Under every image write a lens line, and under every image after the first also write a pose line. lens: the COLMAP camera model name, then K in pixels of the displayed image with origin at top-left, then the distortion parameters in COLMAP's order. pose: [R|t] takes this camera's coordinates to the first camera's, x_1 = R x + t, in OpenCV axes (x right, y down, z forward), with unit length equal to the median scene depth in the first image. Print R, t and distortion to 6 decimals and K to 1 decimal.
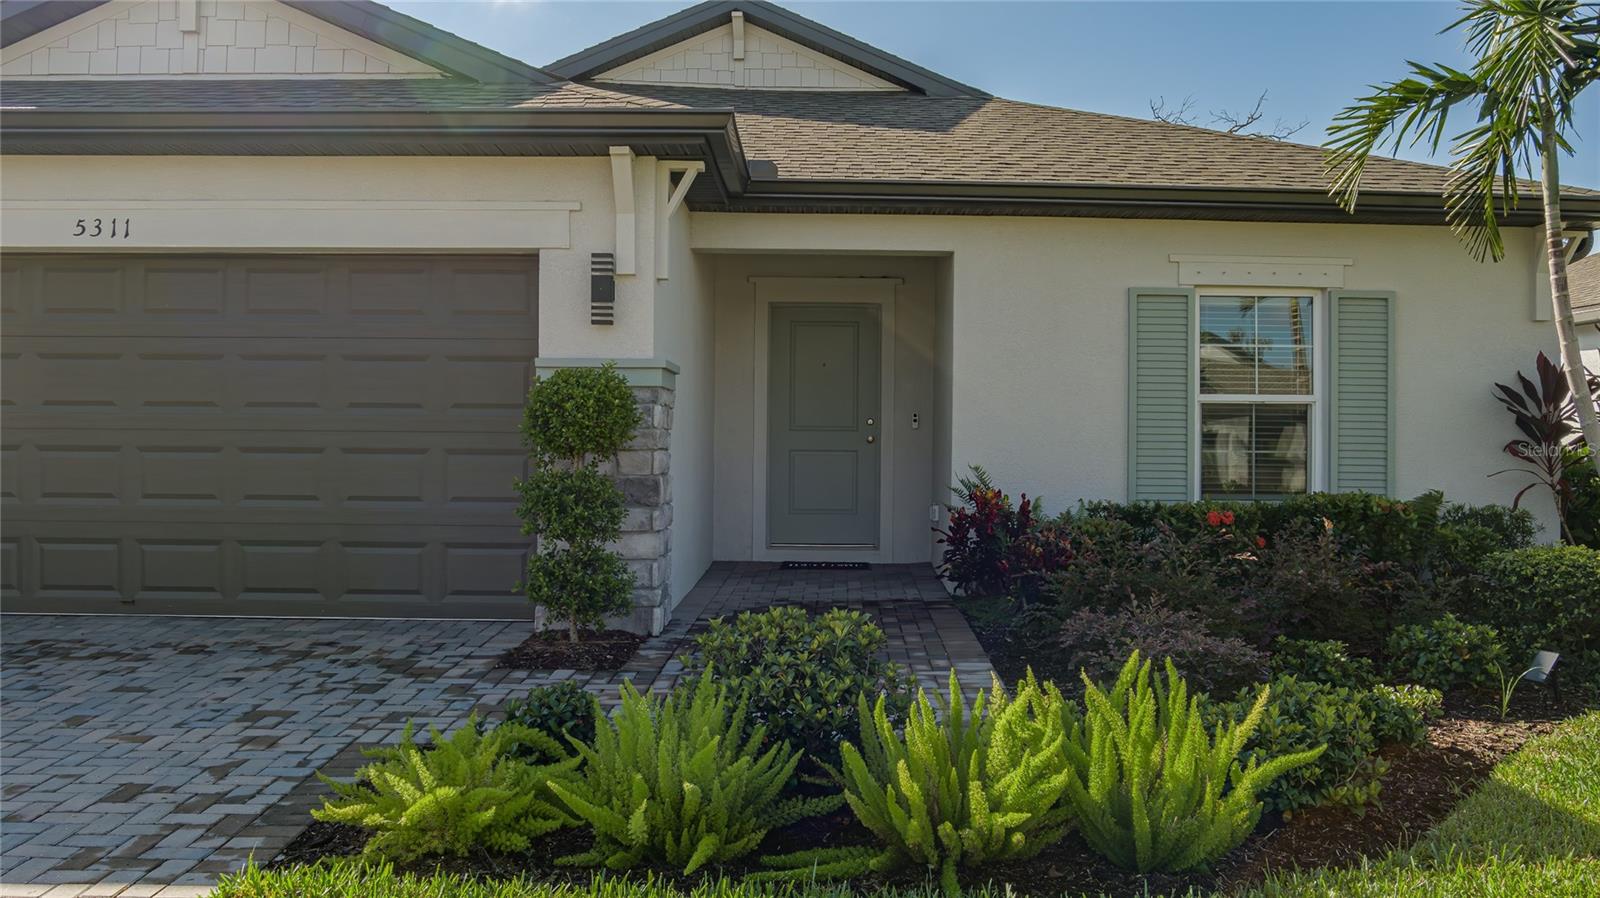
lens RADIAL K [[1299.6, 0, 832.7], [0, 1299.6, 446.0], [0, 0, 1]] dist [-0.054287, 0.007506]
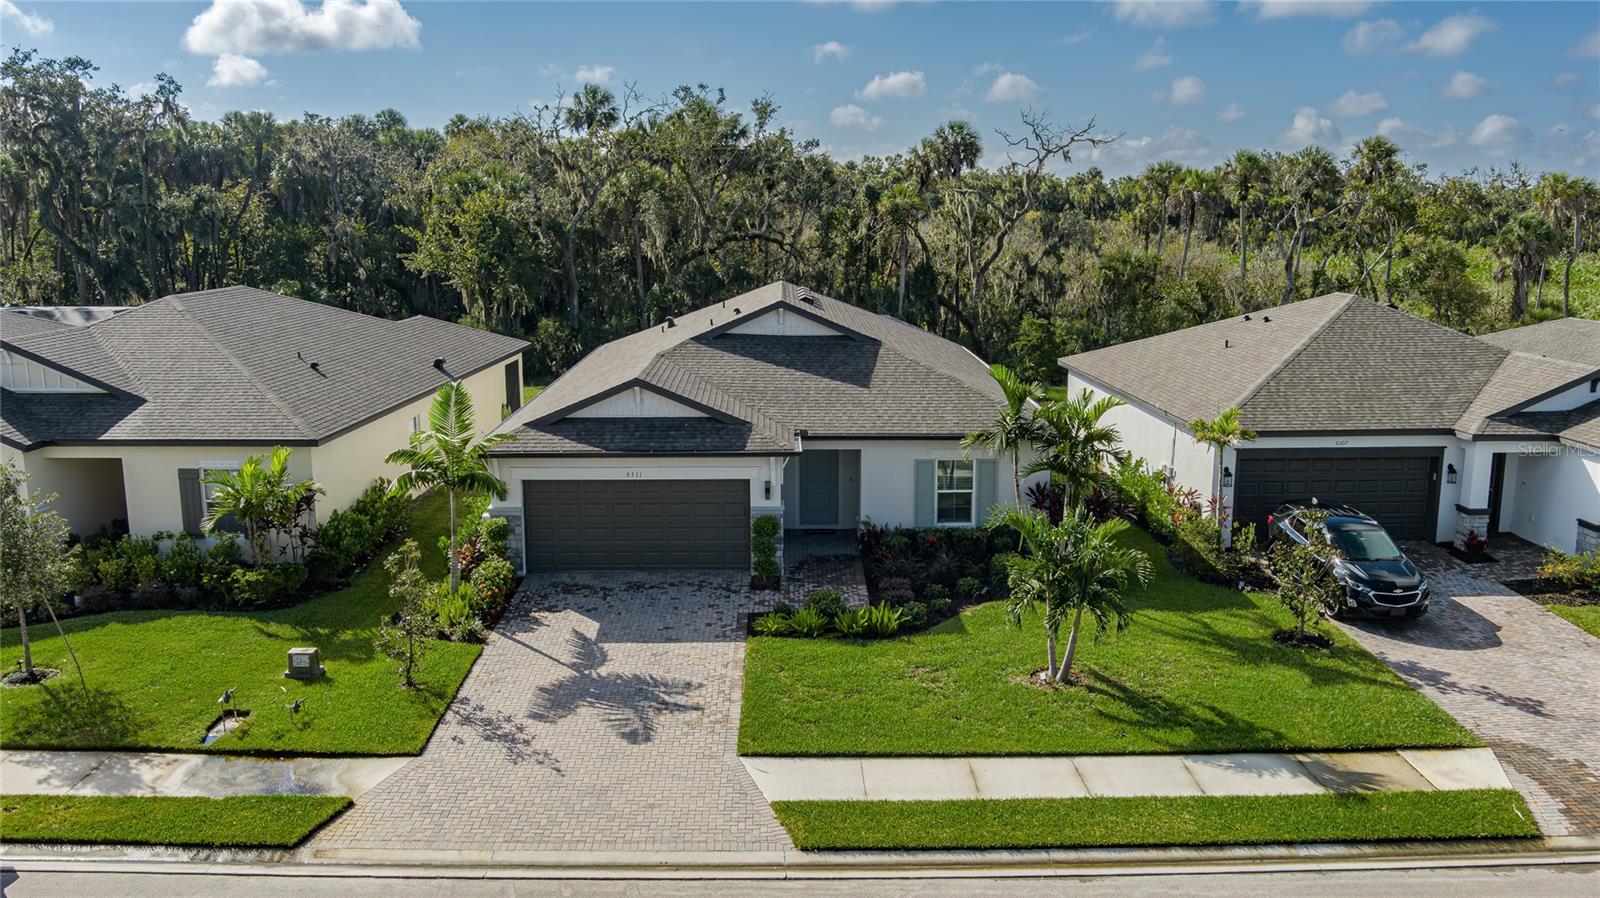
lens RADIAL K [[1254.3, 0, 800.0], [0, 1254.3, 449.0], [0, 0, 1]] dist [-0.052477, -0.000238]
pose [[0.999882, -0.010634, 0.011057, -0.120926], [0.008413, 0.982807, 0.184445, -0.920885], [-0.012828, -0.184330, 0.982781, -2.627951]]
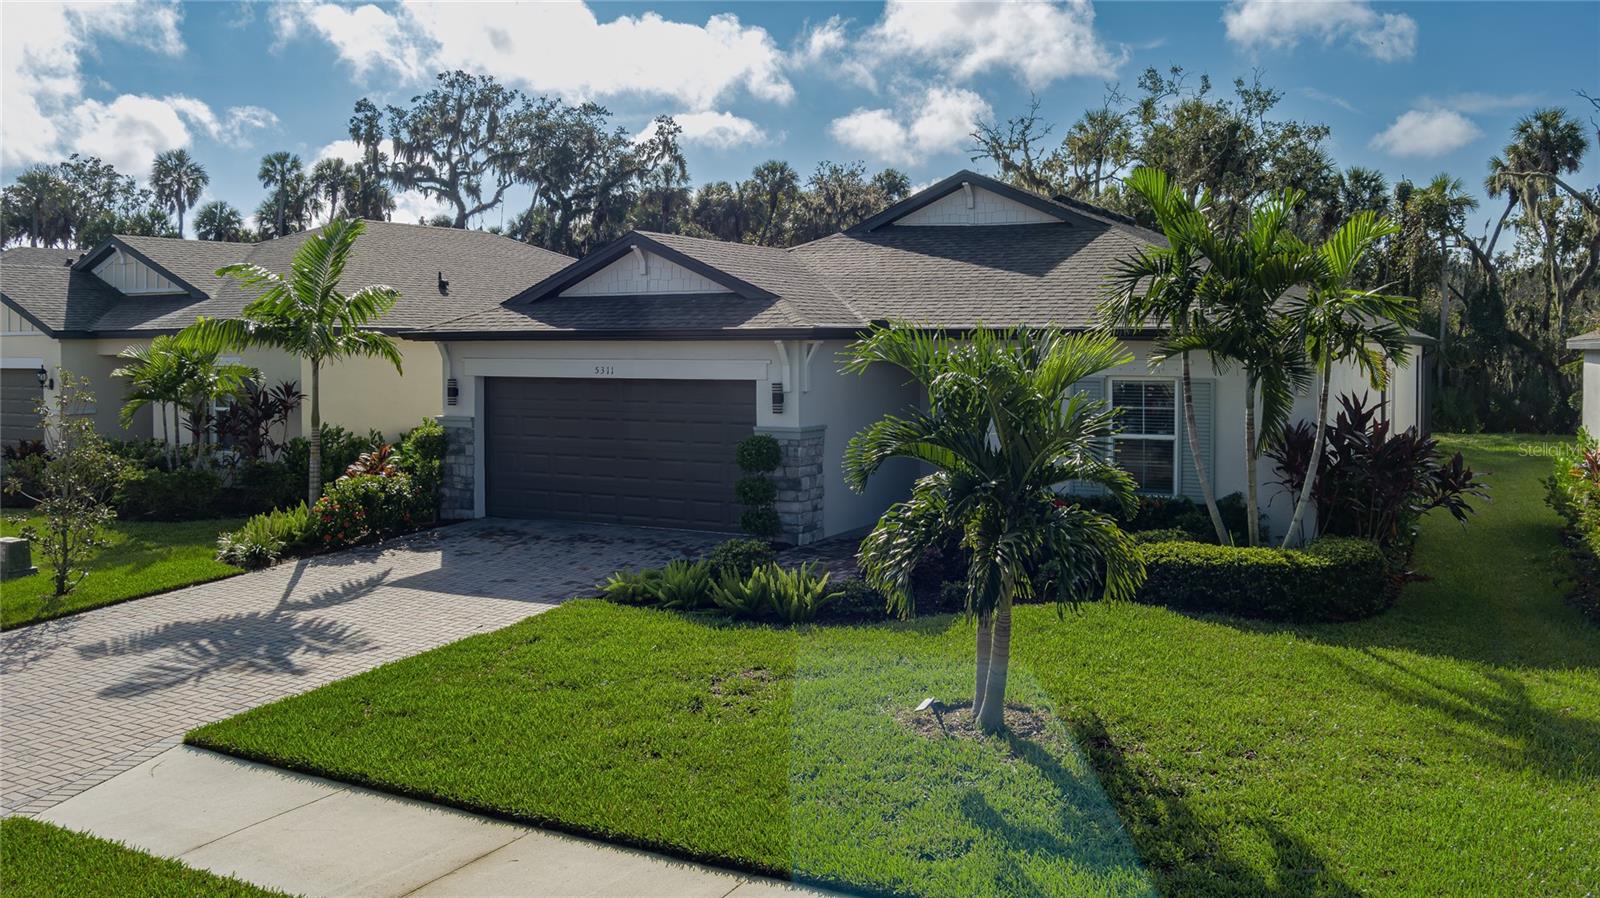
lens RADIAL K [[1283.7, 0, 885.0], [0, 1283.7, 388.6], [0, 0, 1]] dist [-0.061660, 0.037824]
pose [[0.898122, 0.006677, -0.439696, 1.015360], [0.005409, 0.999641, 0.026228, -0.197065], [0.439714, -0.025935, 0.897763, -1.001577]]
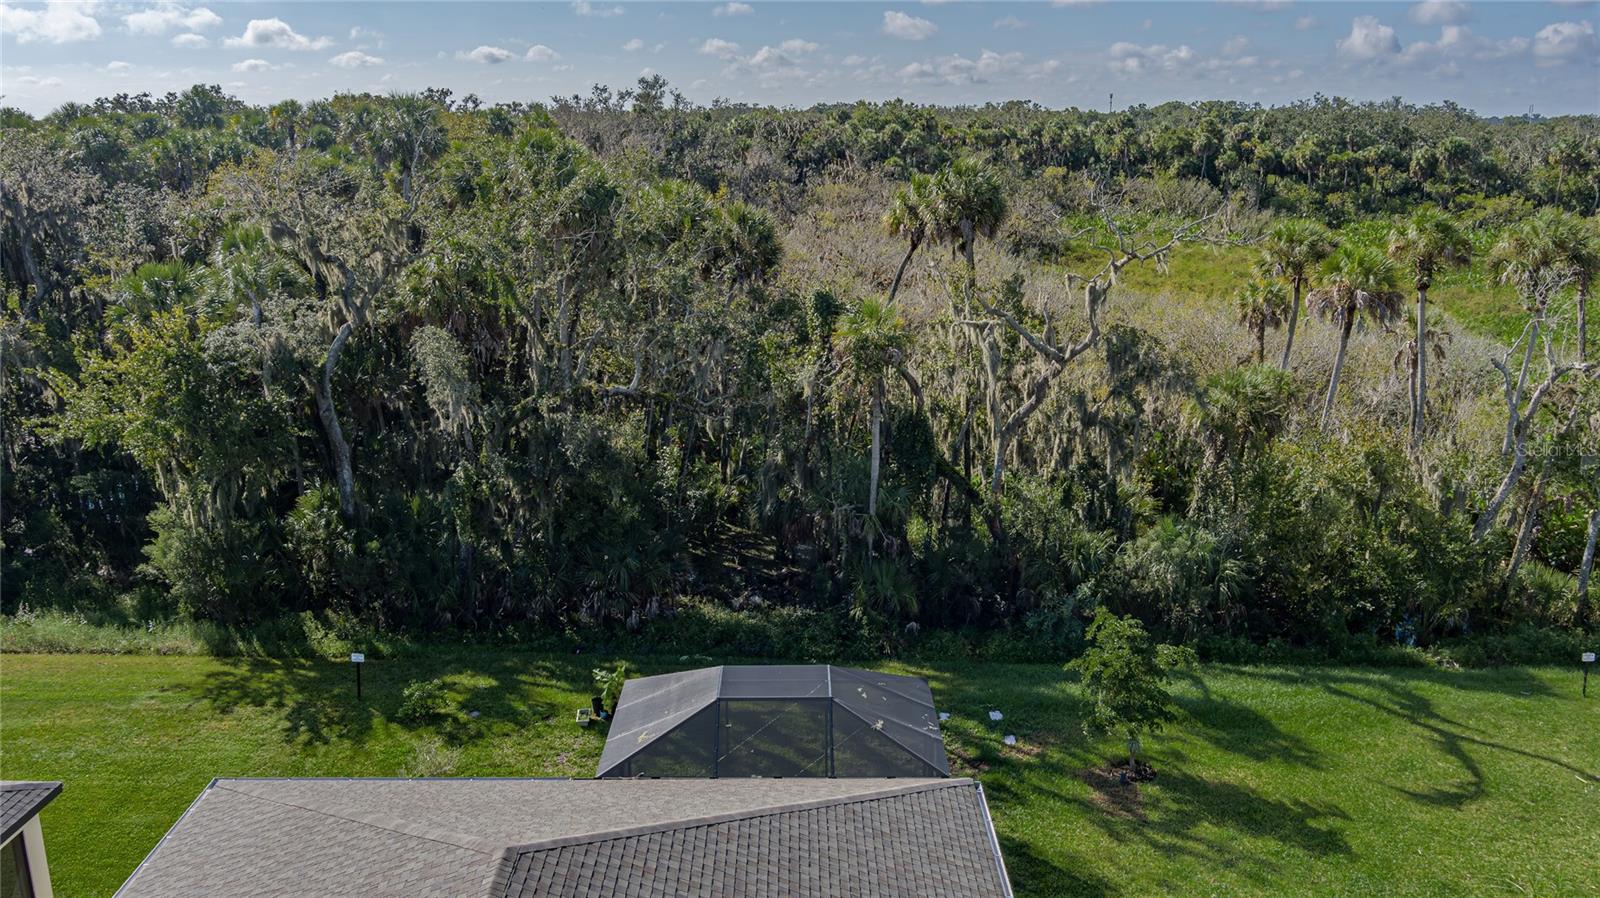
lens RADIAL K [[1304.1, 0, 775.8], [0, 1304.1, 449.9], [0, 0, 1]] dist [-0.055353, -0.001441]
pose [[0.999967, -0.005909, -0.005571, 0.328180], [0.007056, 0.971781, 0.235779, -1.779047], [0.004021, -0.235811, 0.971791, 0.989834]]
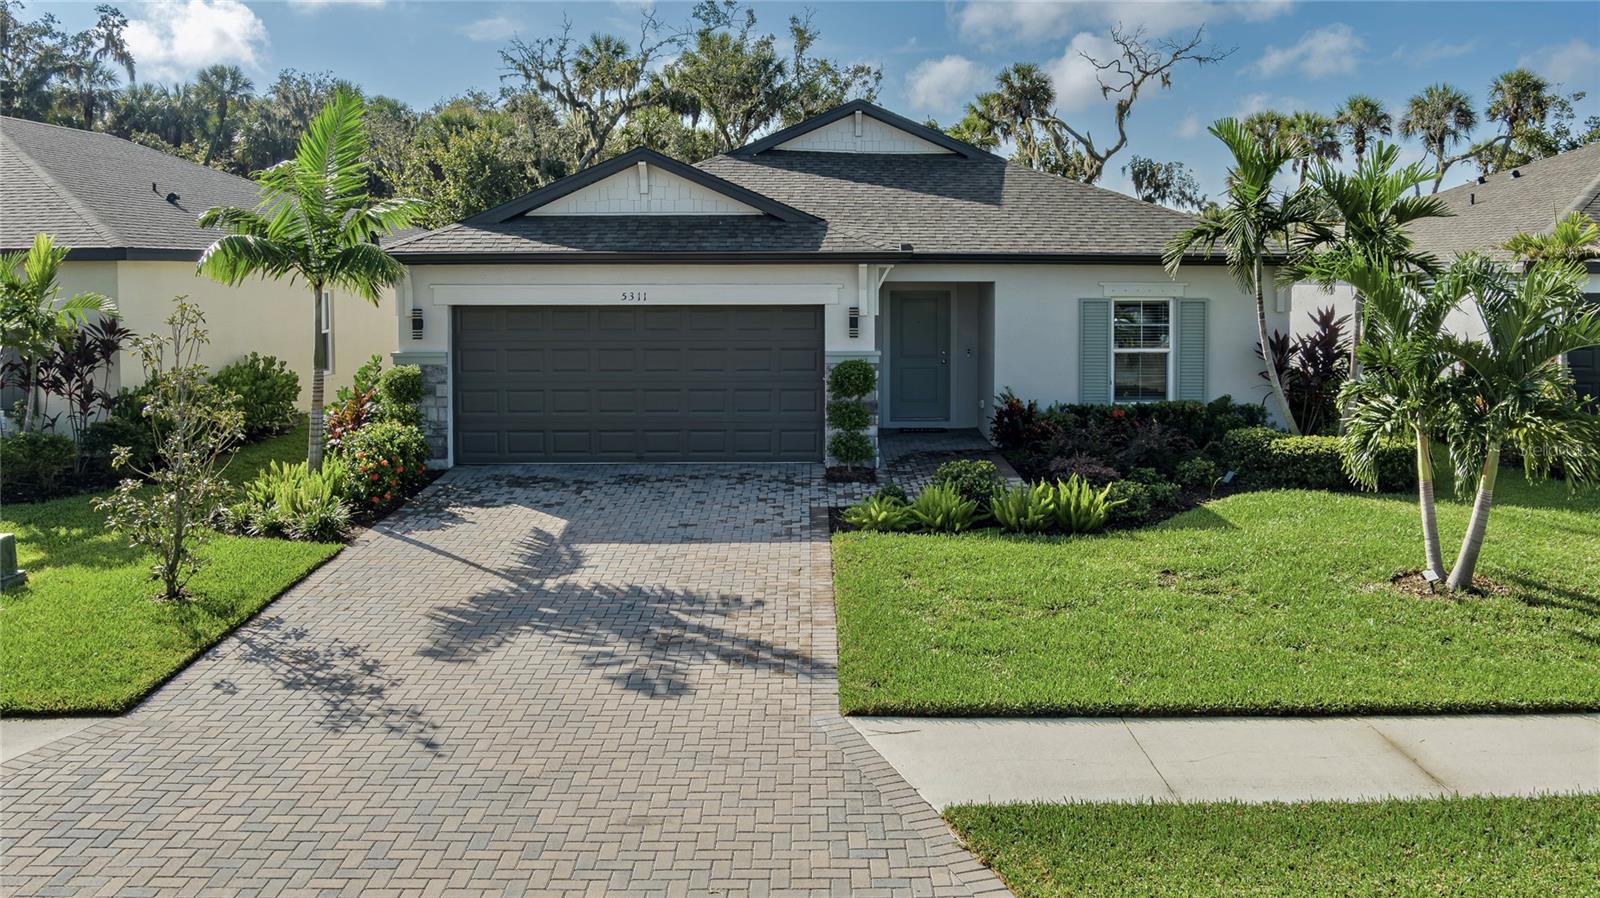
lens RADIAL K [[1283.6, 0, 825.5], [0, 1283.6, 353.9], [0, 0, 1]] dist [-0.046447, 0.005290]
pose [[0.999844, -0.010827, 0.013981, -0.259858], [0.009967, 0.998139, 0.060159, -0.202533], [-0.014607, -0.060010, 0.998091, -1.311400]]
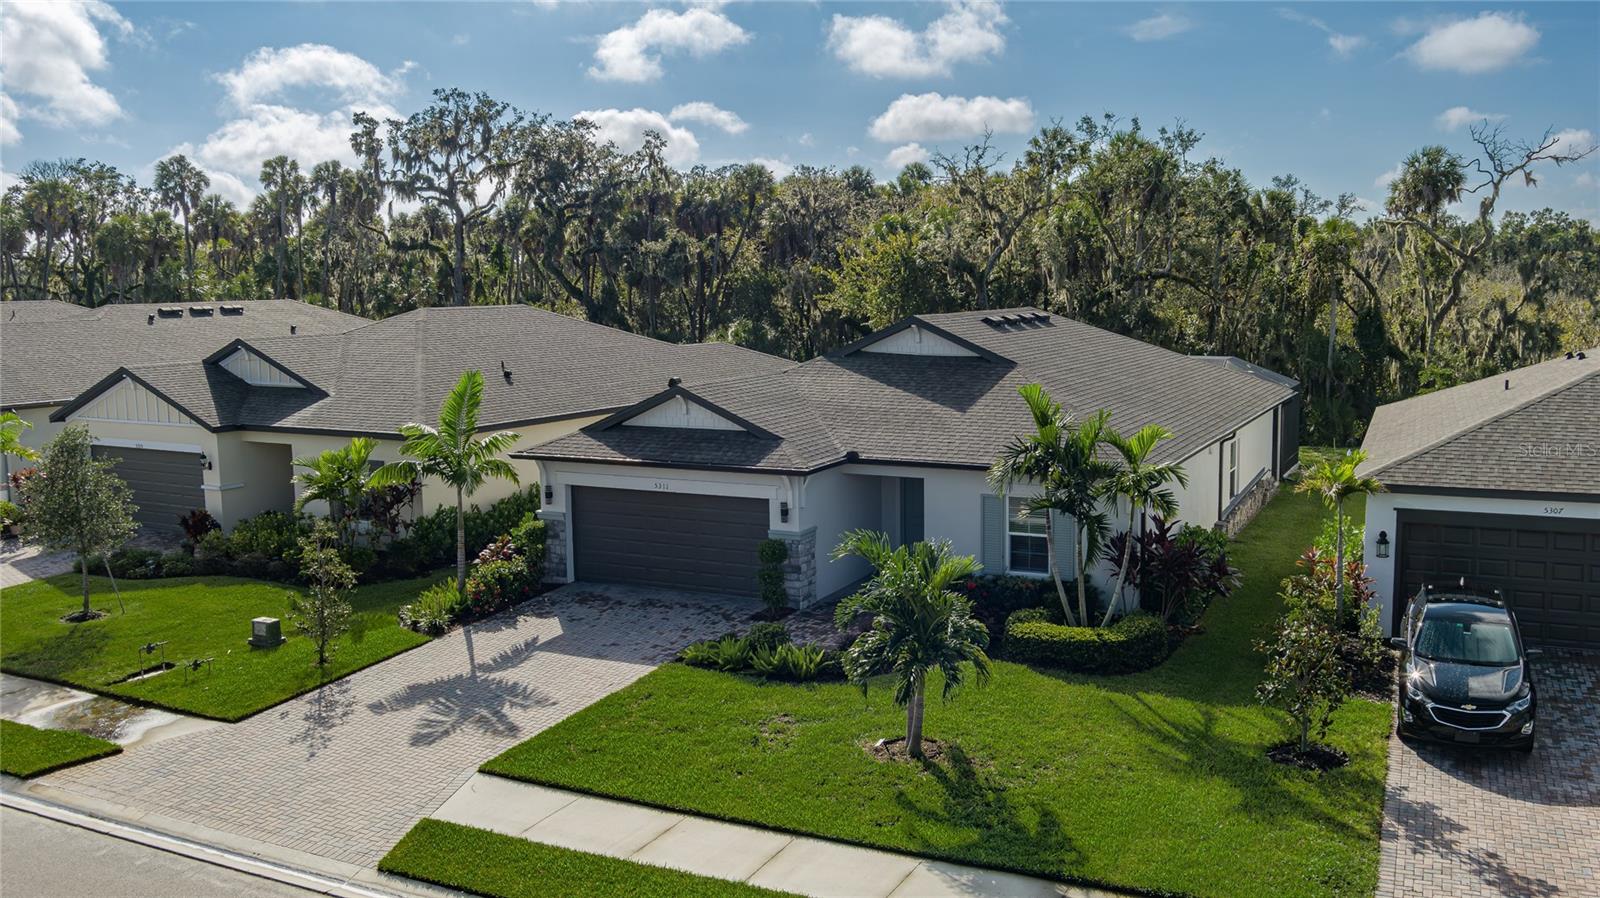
lens RADIAL K [[1287.5, 0, 930.2], [0, 1287.5, 447.0], [0, 0, 1]] dist [-0.053013, 0.012263]
pose [[0.921902, 0.038806, -0.385474, 1.509005], [0.009785, 0.992321, 0.123300, -0.715229], [0.387299, -0.117443, 0.914443, -1.993735]]
